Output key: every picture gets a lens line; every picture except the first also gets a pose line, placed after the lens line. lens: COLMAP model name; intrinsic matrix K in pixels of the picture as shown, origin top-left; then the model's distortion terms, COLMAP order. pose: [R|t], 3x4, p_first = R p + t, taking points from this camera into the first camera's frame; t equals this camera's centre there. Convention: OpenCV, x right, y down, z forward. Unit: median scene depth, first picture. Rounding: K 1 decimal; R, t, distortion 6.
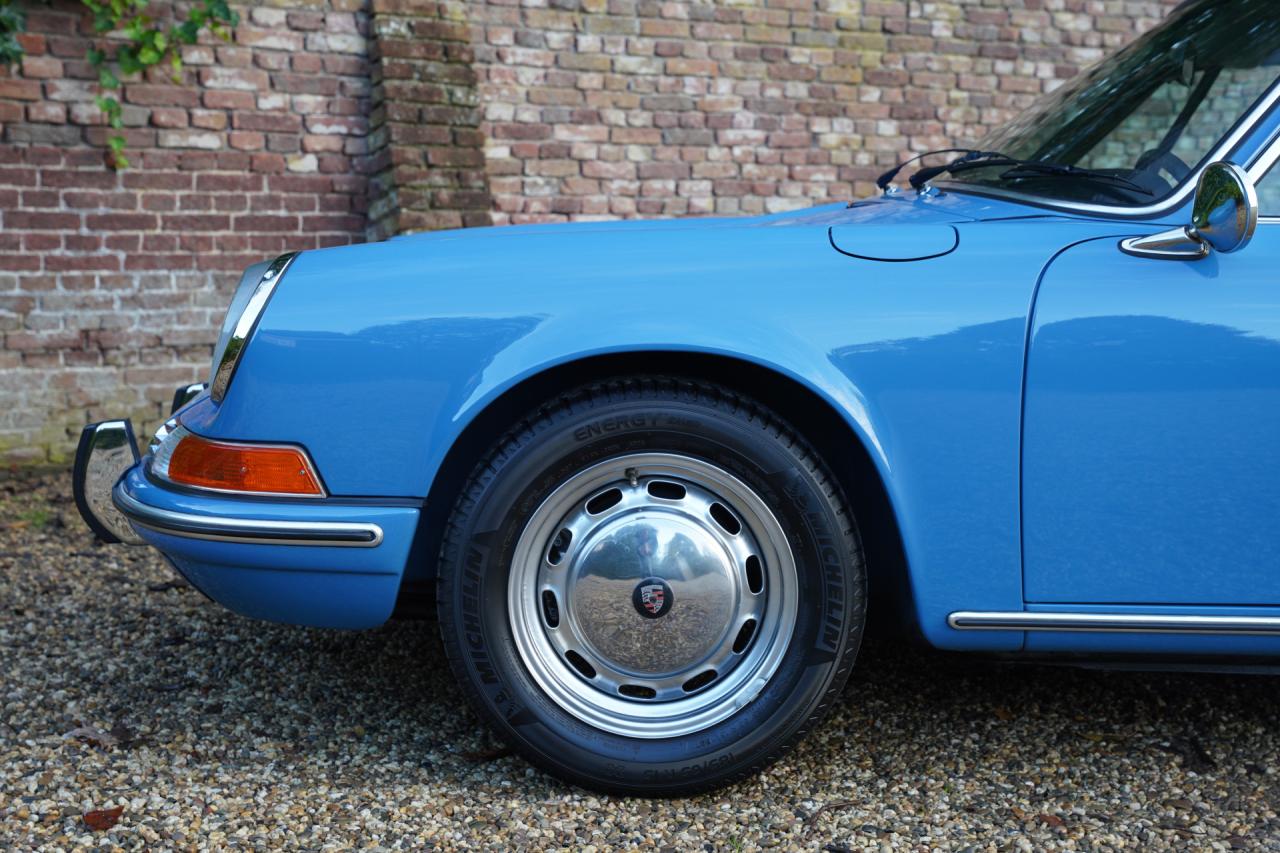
lens RADIAL K [[1772.6, 0, 640.0], [0, 1772.6, 426.5], [0, 0, 1]] dist [0.104334, 0.006856]
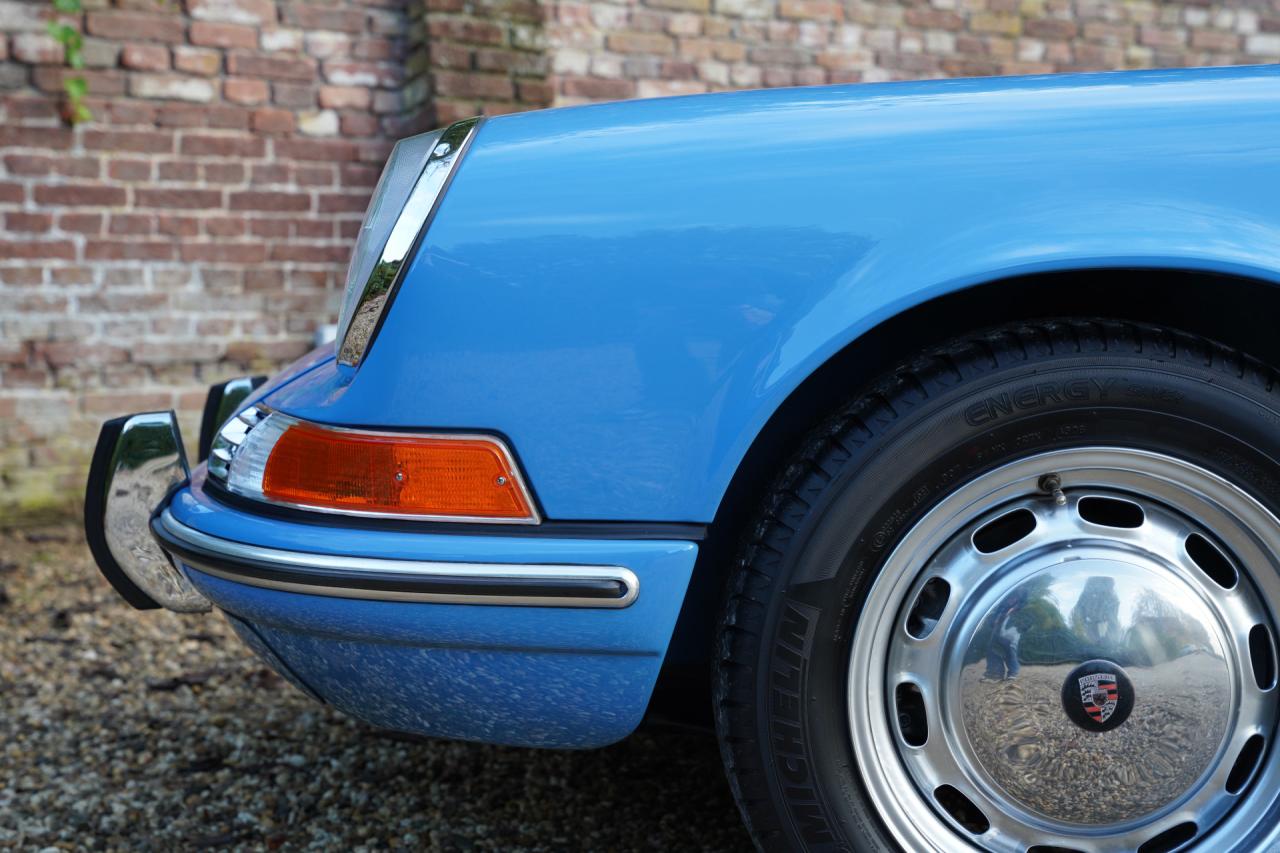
lens RADIAL K [[2026.6, 0, 640.0], [0, 2026.6, 426.5], [0, 0, 1]] dist [0.151283, 0.020154]
pose [[0.999896, -0.001337, 0.014346, -0.093227], [0.001891, 0.999249, -0.038711, 0.020603], [-0.014283, 0.038734, 0.999147, 0.198596]]
